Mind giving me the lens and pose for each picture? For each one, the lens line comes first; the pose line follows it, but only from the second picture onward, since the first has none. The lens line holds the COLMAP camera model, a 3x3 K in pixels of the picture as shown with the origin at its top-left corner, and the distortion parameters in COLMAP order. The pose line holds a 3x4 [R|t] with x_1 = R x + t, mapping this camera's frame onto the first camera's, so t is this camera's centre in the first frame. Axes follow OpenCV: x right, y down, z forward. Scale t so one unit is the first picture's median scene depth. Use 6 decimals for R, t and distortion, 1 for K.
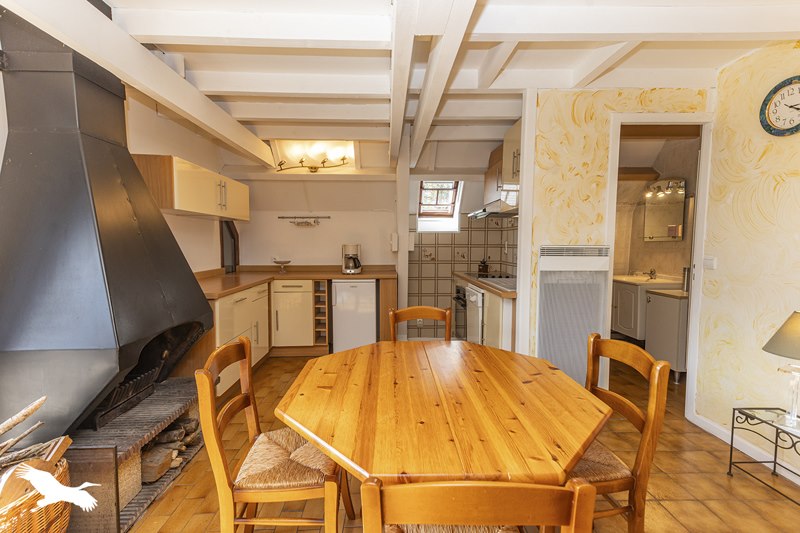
lens RADIAL K [[348.9, 0, 400.0], [0, 348.9, 266.5], [0, 0, 1]] dist [0.029070, 0.000043]
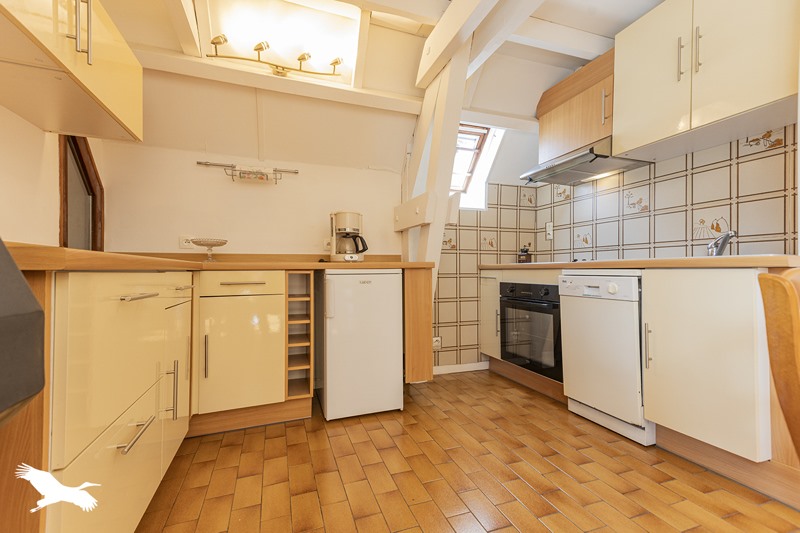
lens RADIAL K [[348.9, 0, 400.0], [0, 348.9, 266.5], [0, 0, 1]] dist [0.029070, 0.000043]
pose [[0.951154, -0.001361, 0.308714, -0.240077], [0.025322, 0.996965, -0.073621, 0.071605], [-0.307677, 0.077842, 0.948301, 0.444412]]
